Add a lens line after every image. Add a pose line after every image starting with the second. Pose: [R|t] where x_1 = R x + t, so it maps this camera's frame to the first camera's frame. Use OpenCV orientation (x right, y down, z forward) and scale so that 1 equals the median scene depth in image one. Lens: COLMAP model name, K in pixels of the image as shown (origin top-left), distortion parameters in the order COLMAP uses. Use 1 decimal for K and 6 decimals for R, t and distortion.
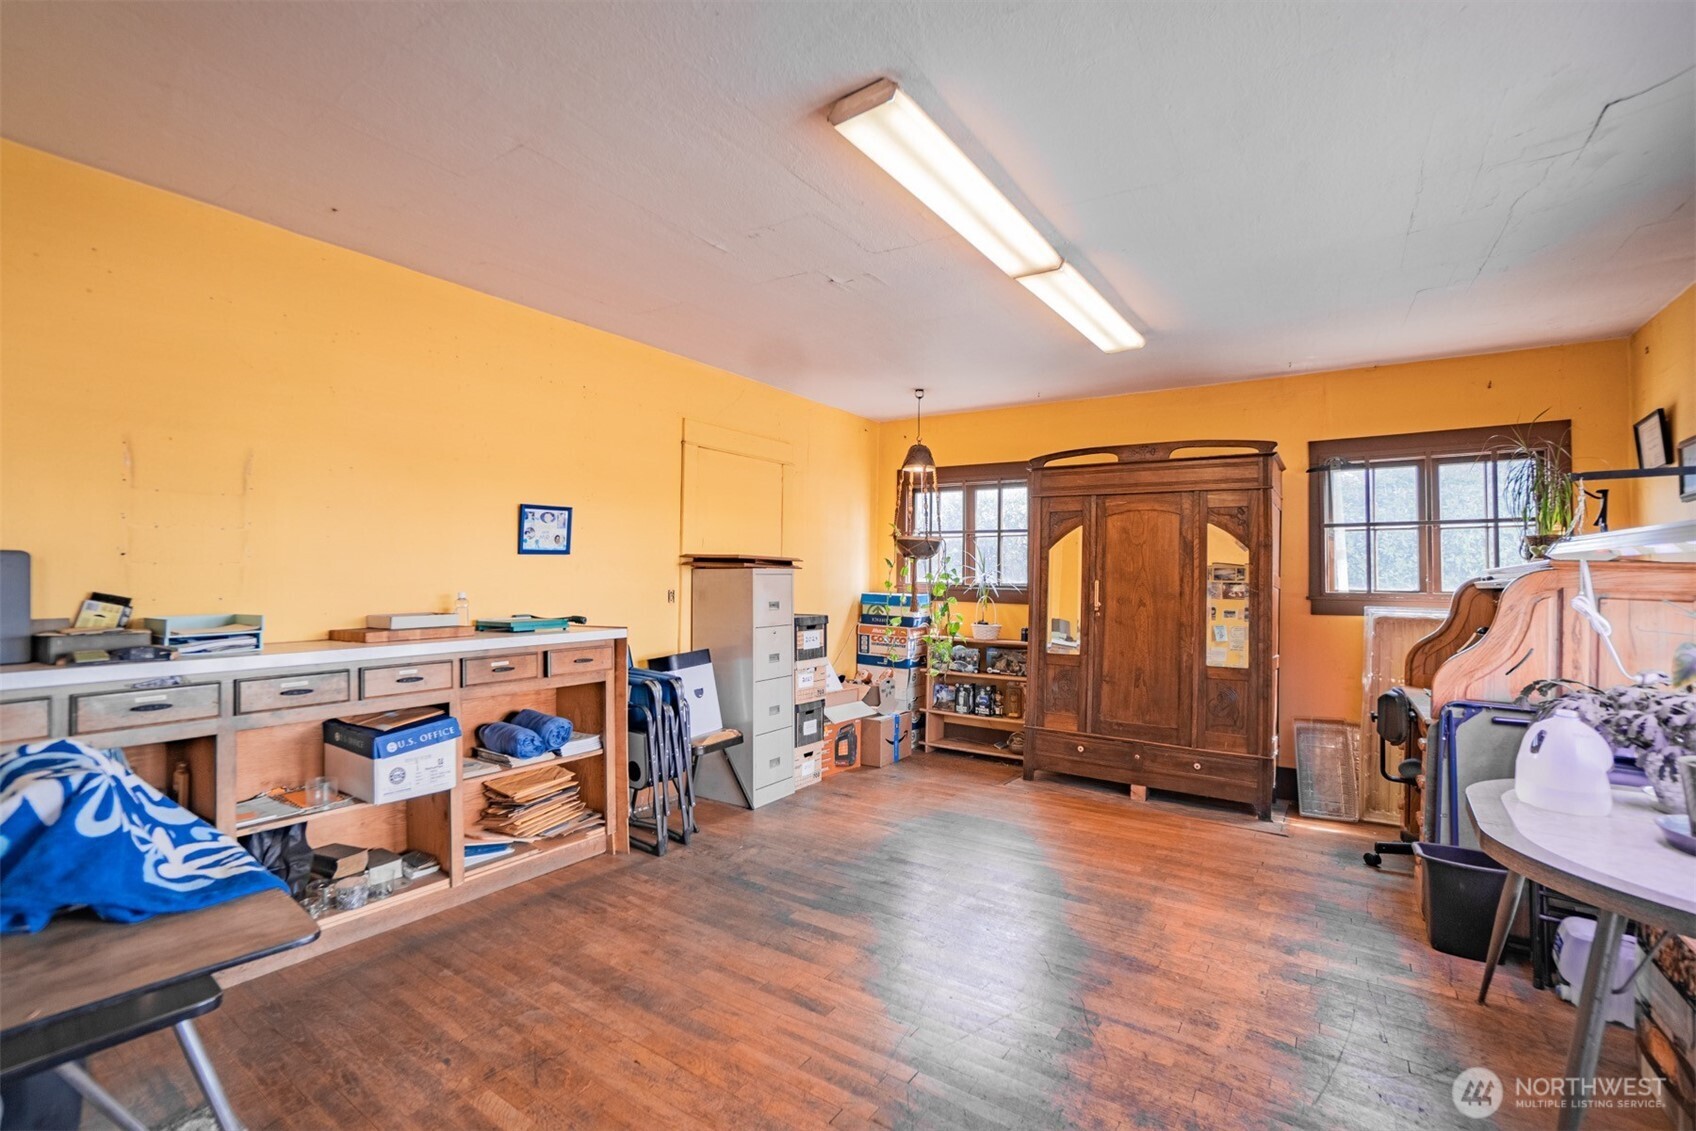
lens RADIAL K [[767.9, 0, 842.2], [0, 767.9, 563.3], [0, 0, 1]] dist [-0.050141, 0.016194]
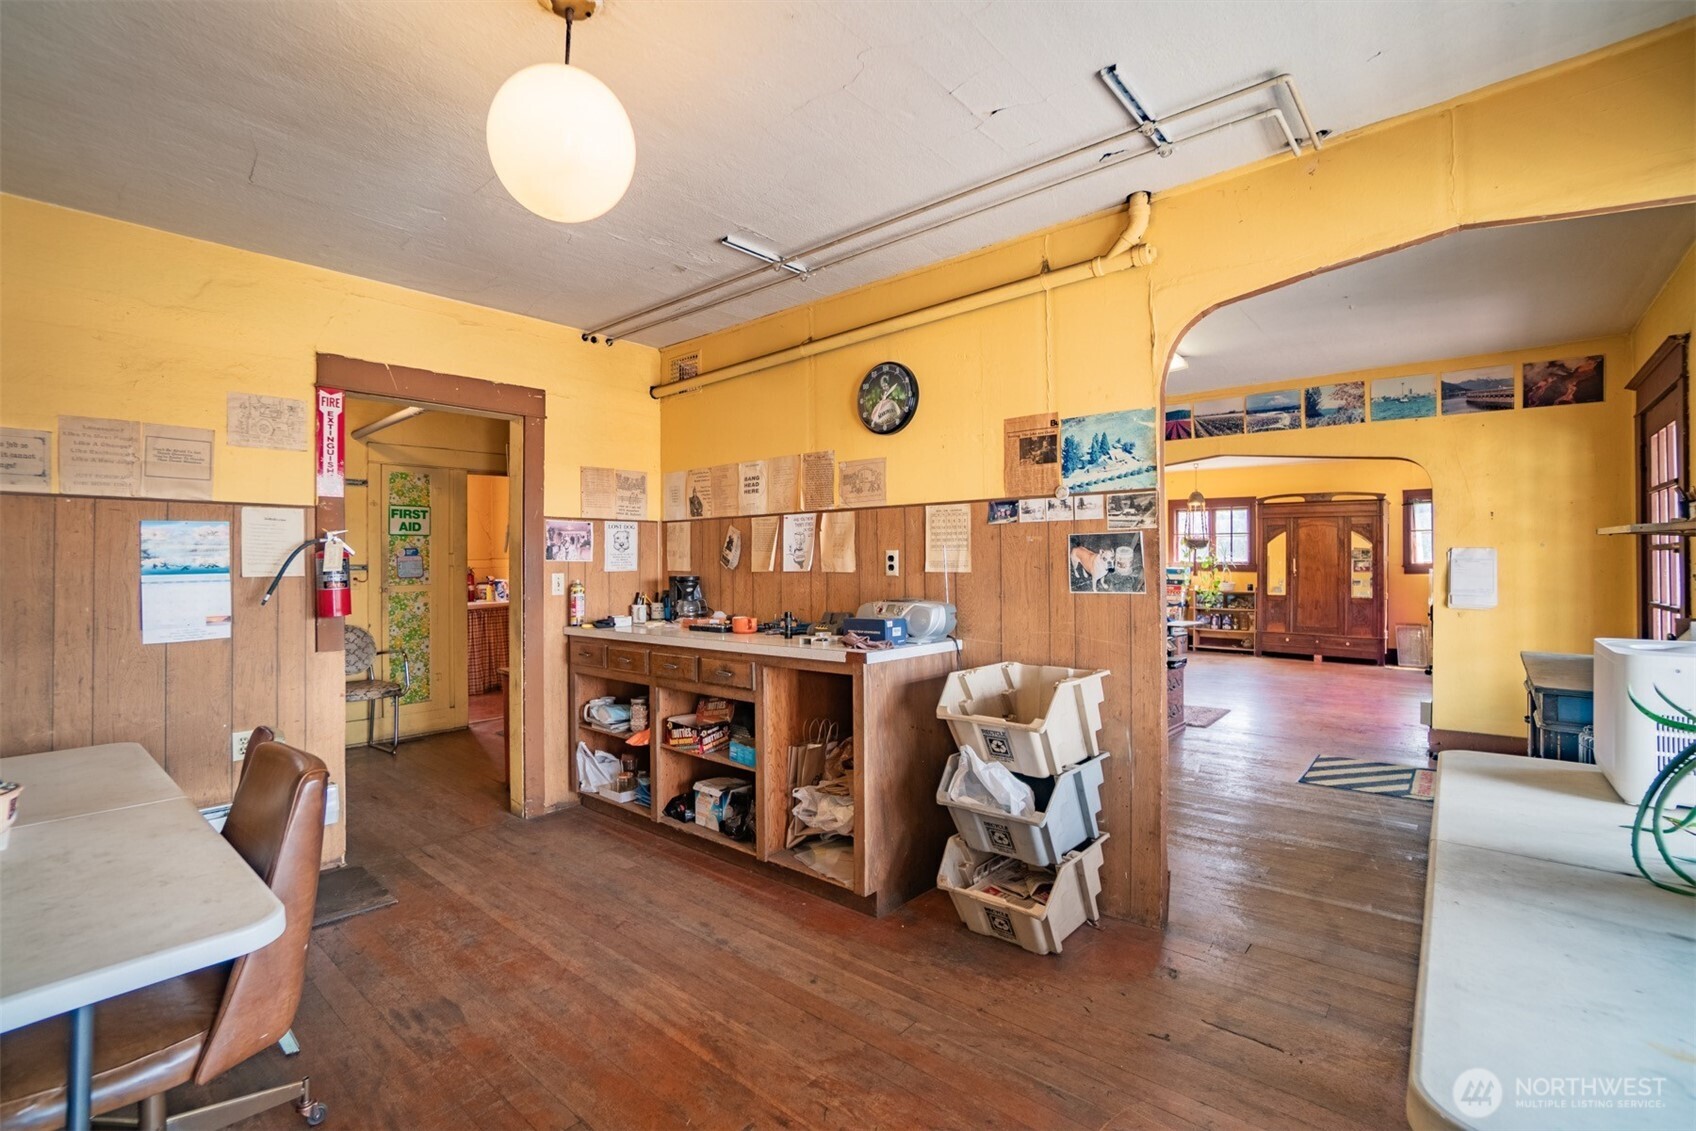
lens RADIAL K [[767.9, 0, 844.7], [0, 767.9, 560.9], [0, 0, 1]] dist [-0.050141, 0.016194]
pose [[0.993364, -0.013377, -0.114230, -0.654746], [0.015030, 0.999794, 0.013627, -0.018618], [0.114024, -0.015253, 0.993361, -1.195473]]
